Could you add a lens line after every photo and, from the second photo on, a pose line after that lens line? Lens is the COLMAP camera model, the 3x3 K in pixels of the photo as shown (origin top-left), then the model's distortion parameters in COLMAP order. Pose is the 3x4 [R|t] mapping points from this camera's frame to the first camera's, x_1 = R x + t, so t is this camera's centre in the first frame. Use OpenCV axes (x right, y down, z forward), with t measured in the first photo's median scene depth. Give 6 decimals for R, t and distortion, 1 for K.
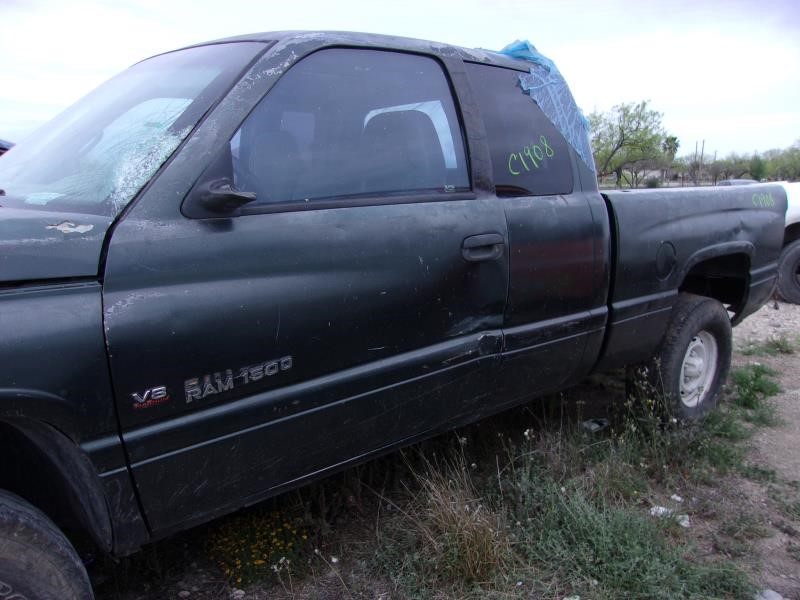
lens RADIAL K [[633.9, 0, 400.5], [0, 633.9, 304.4], [0, 0, 1]] dist [-0.011259, 0.025535]
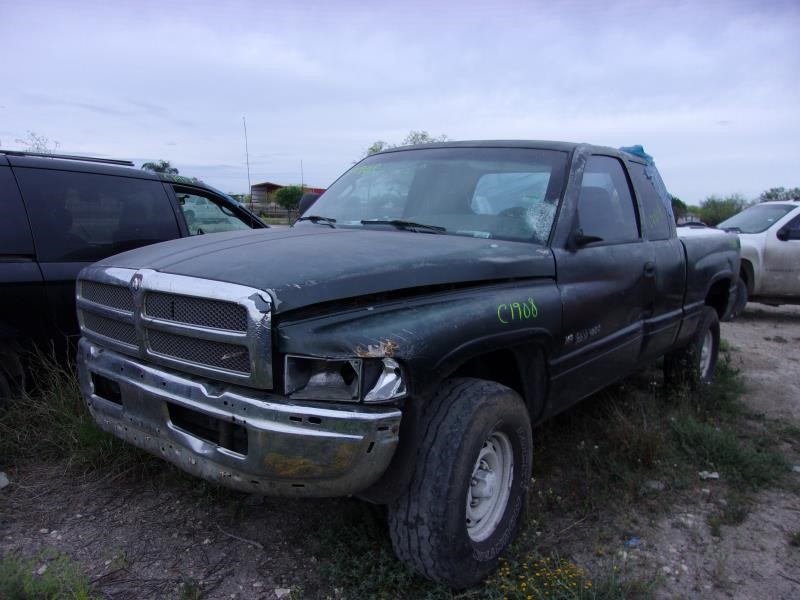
lens RADIAL K [[633.9, 0, 394.2], [0, 633.9, 298.0], [0, 0, 1]] dist [-0.011259, 0.025535]
pose [[0.979706, 0.014537, 0.199910, -0.778895], [-0.003052, 0.998333, -0.057640, 0.078324], [-0.200414, 0.055860, 0.978117, -0.471730]]
